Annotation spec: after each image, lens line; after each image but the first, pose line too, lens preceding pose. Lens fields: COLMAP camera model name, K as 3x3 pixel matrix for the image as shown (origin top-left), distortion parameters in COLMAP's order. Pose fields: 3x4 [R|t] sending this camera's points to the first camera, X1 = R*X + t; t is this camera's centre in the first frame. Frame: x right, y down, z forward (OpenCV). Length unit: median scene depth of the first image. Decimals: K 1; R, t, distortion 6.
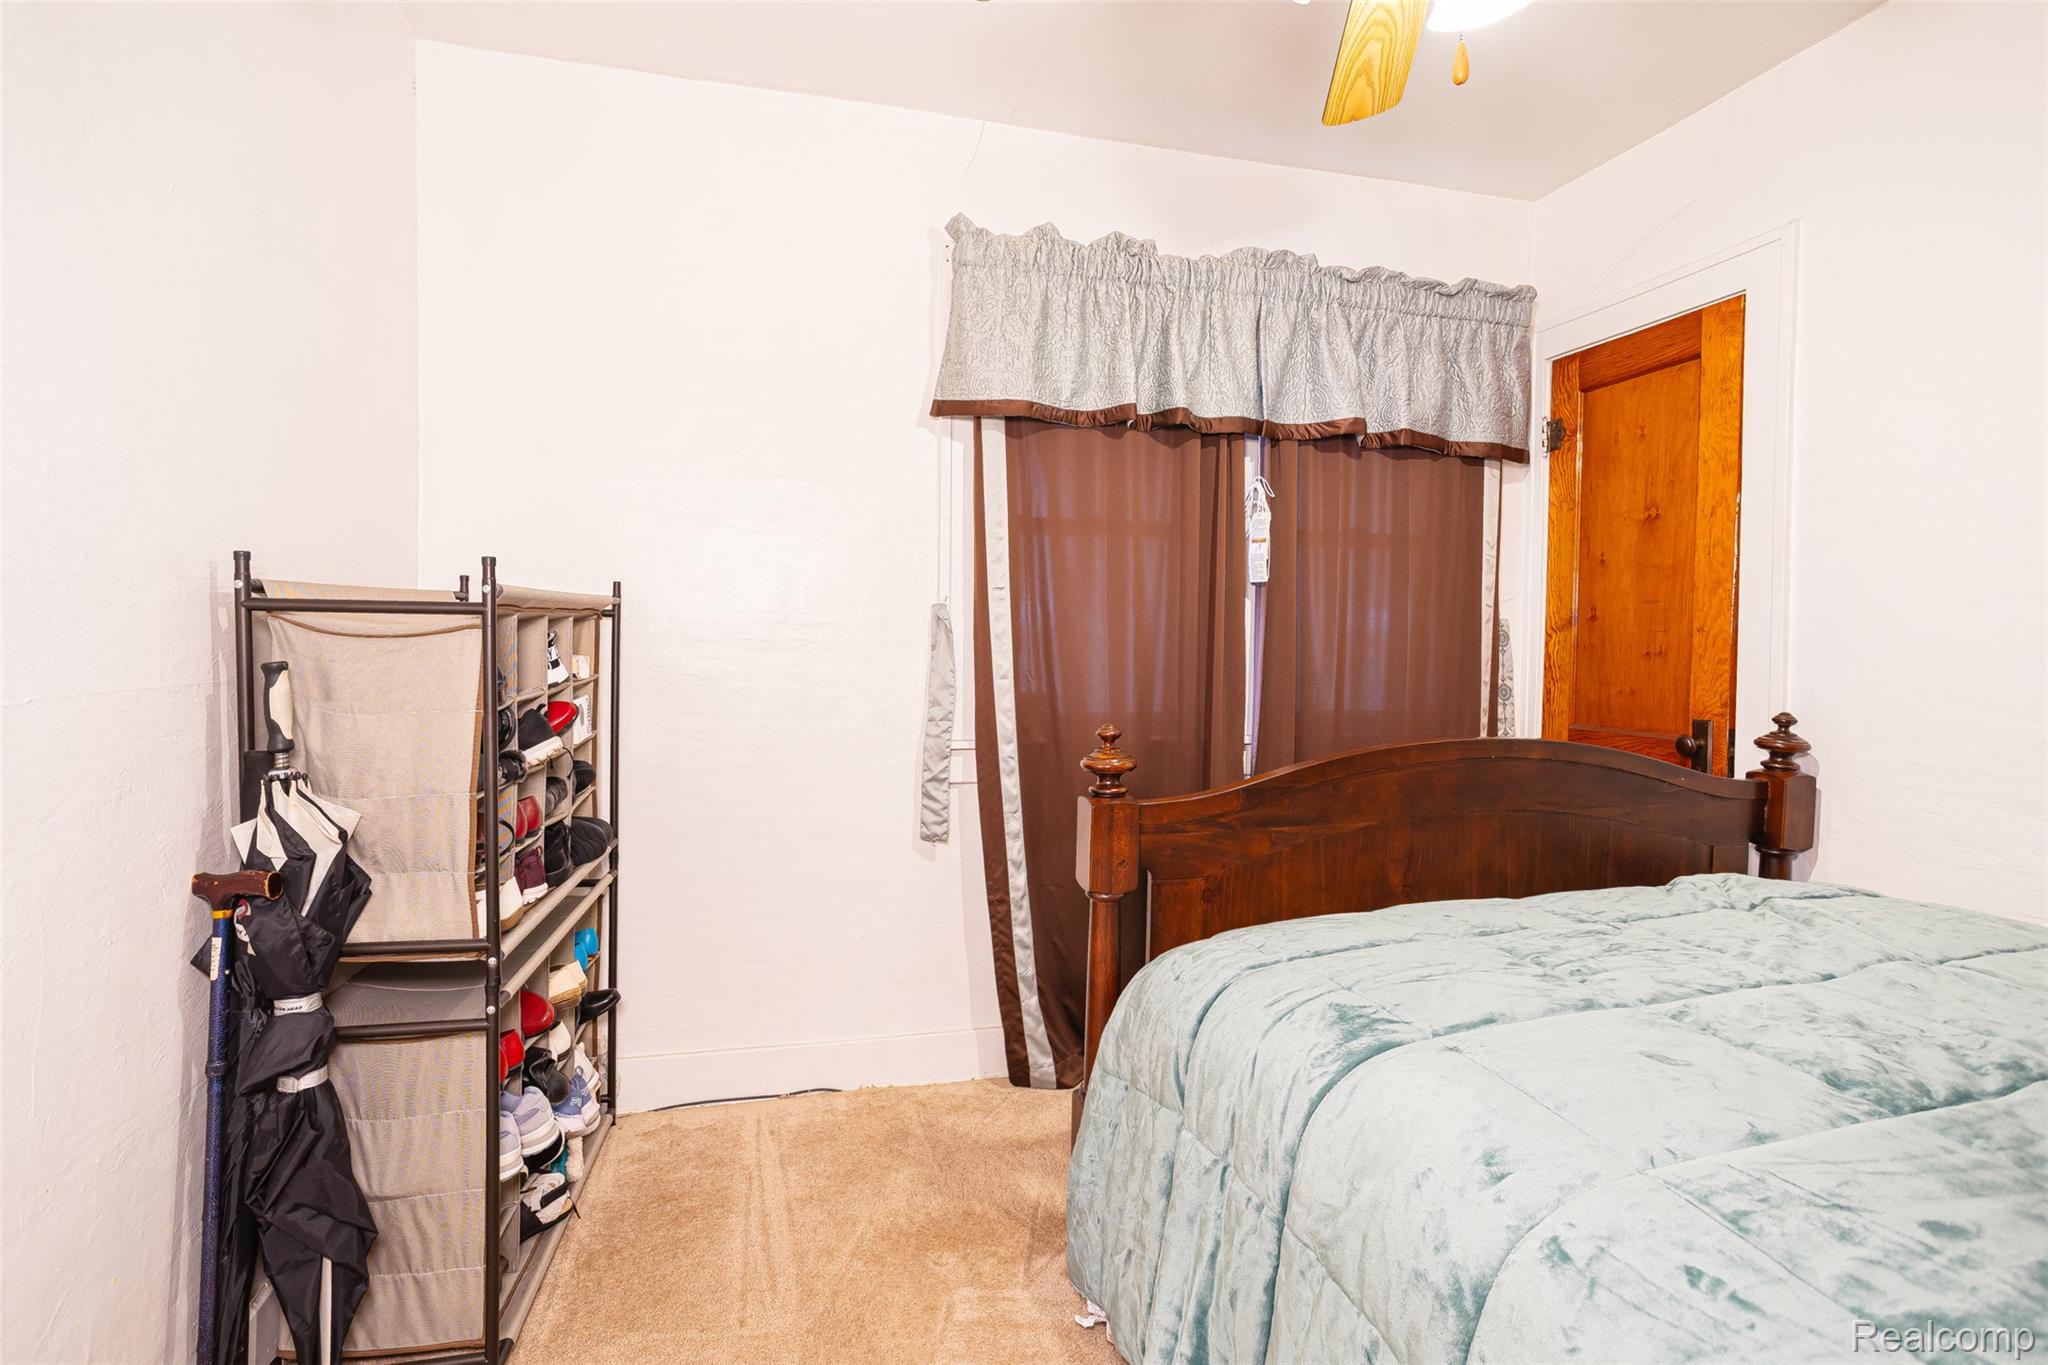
lens RADIAL K [[990.9, 0, 1017.1], [0, 990.9, 673.6], [0, 0, 1]] dist [-0.056643, 0.037837]
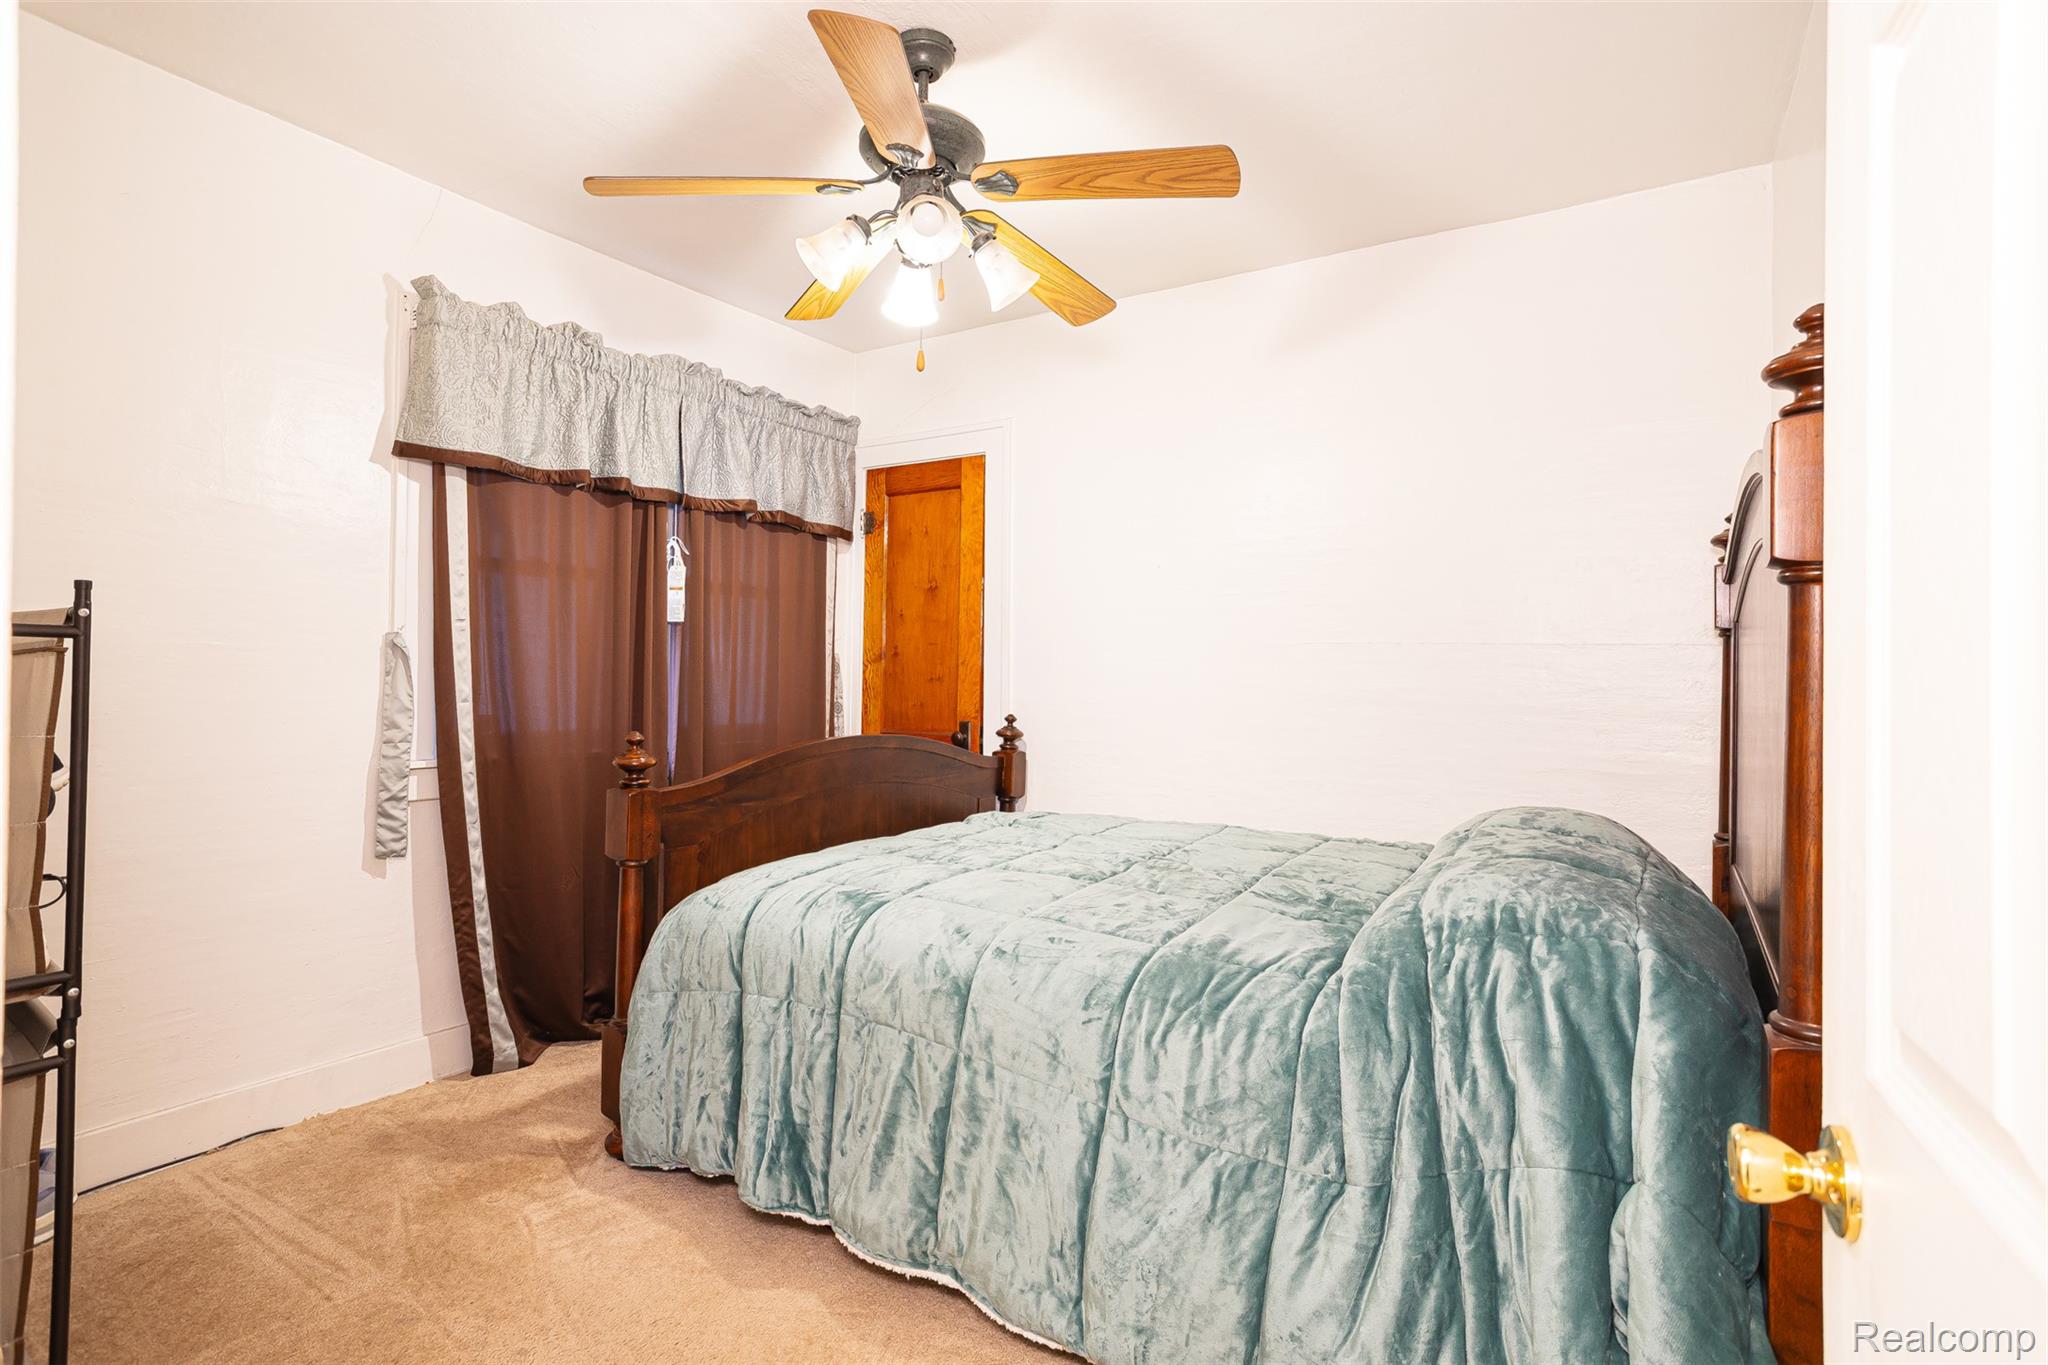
lens RADIAL K [[1021.4, 0, 1019.4], [0, 1021.4, 675.2], [0, 0, 1]] dist [-0.051843, 0.042909]
pose [[0.731578, 0.002273, 0.681754, -0.327992], [0.015420, 0.999683, -0.019880, 0.007259], [-0.681583, 0.025056, 0.731312, -0.241814]]
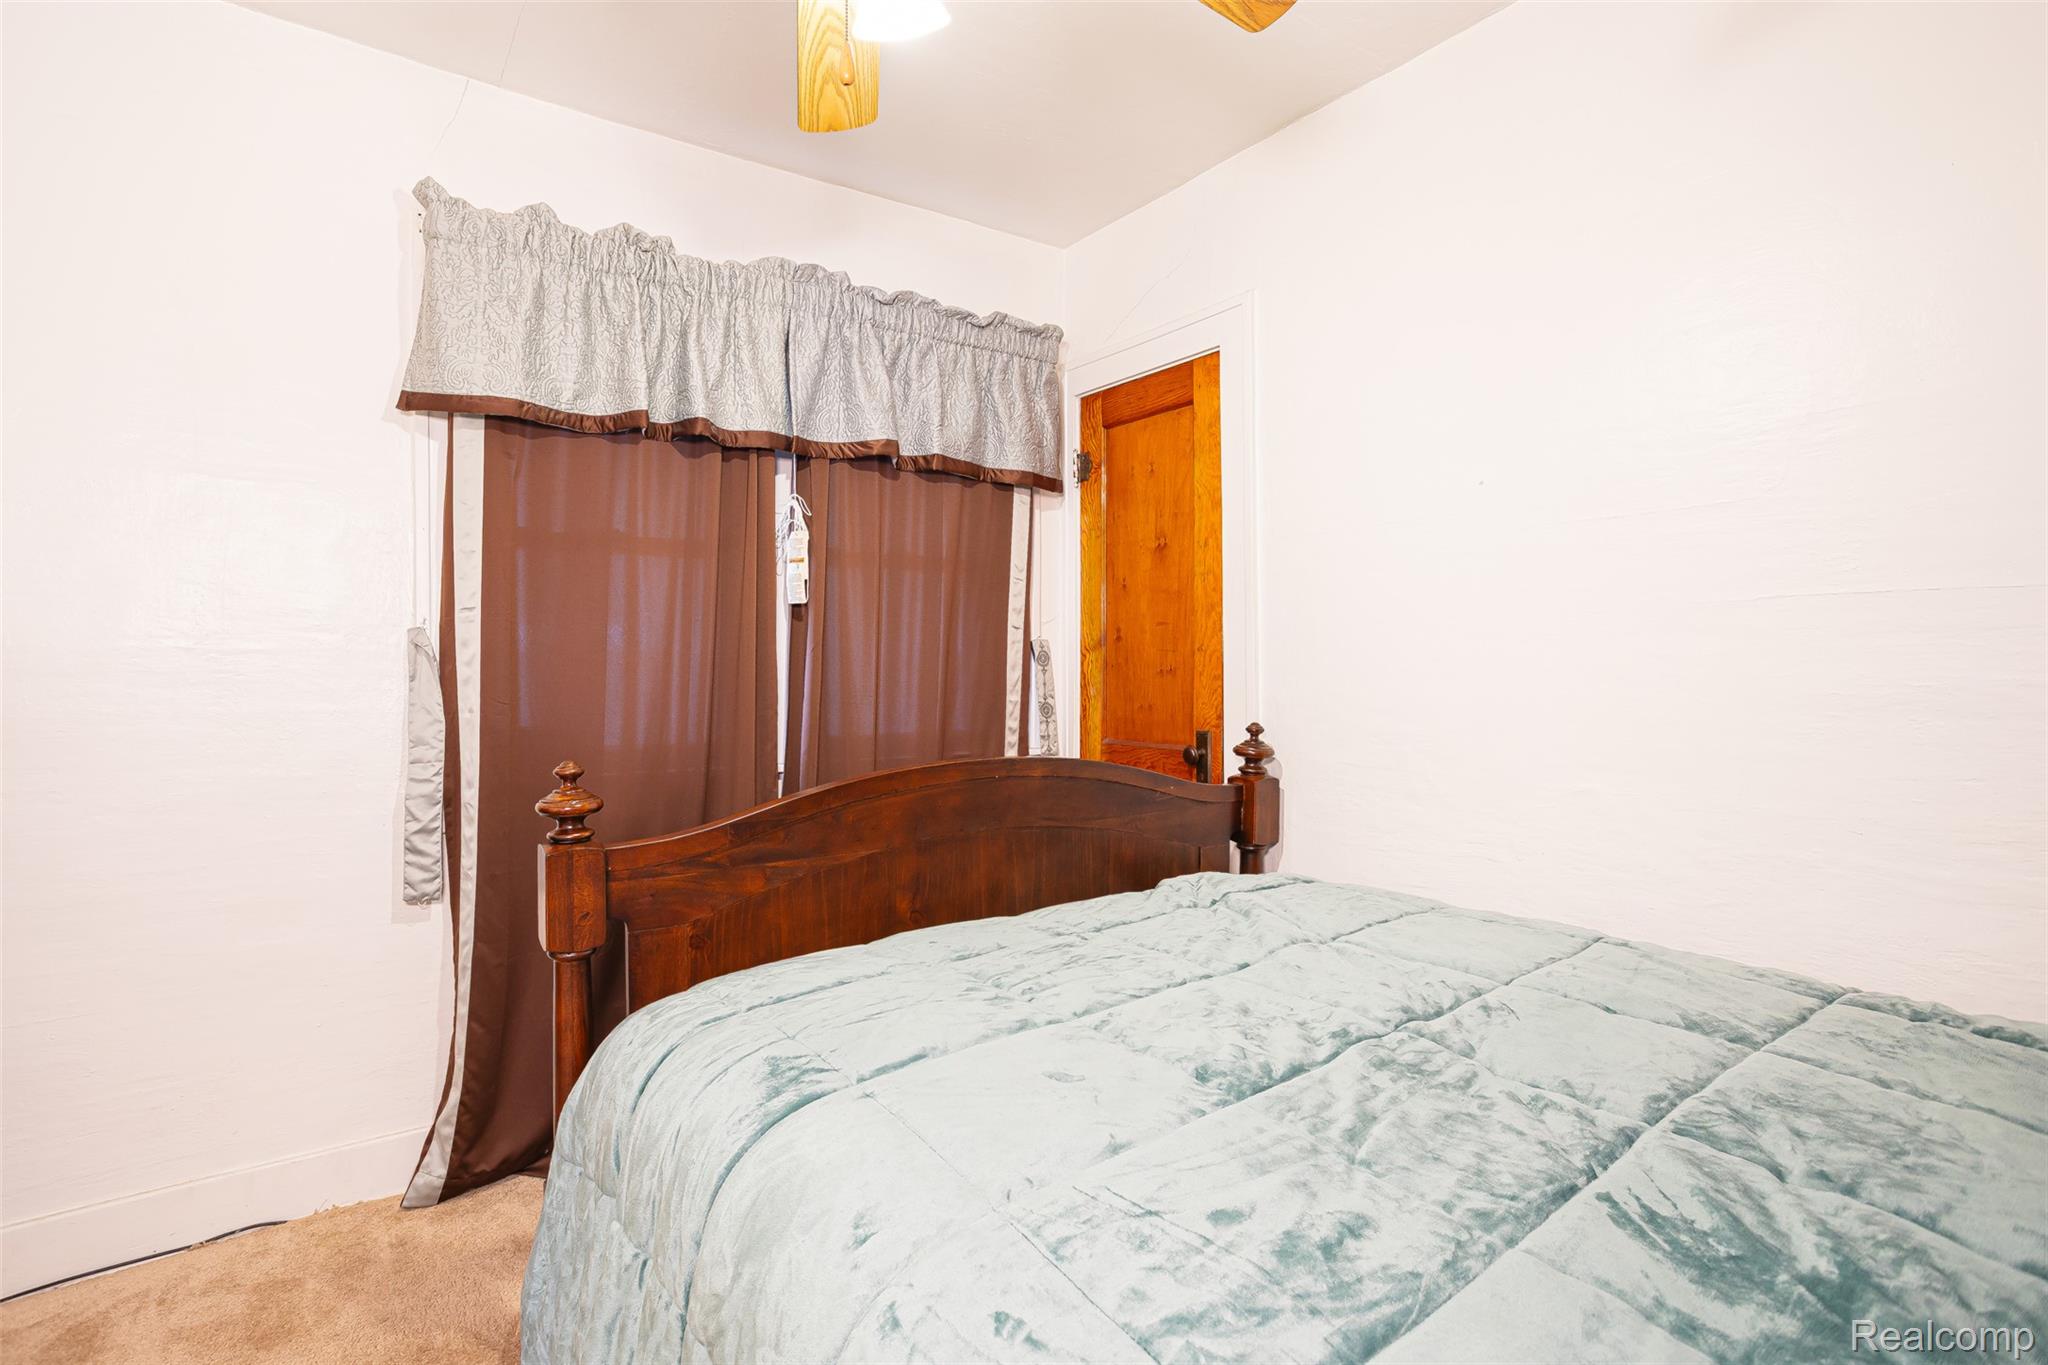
lens RADIAL K [[990.9, 0, 1017.1], [0, 990.9, 673.6], [0, 0, 1]] dist [-0.056643, 0.037837]
pose [[0.938093, -0.015521, 0.346037, 0.120949], [0.023194, 0.999568, -0.018044, -0.001830], [-0.345607, 0.024953, 0.938047, 0.021890]]
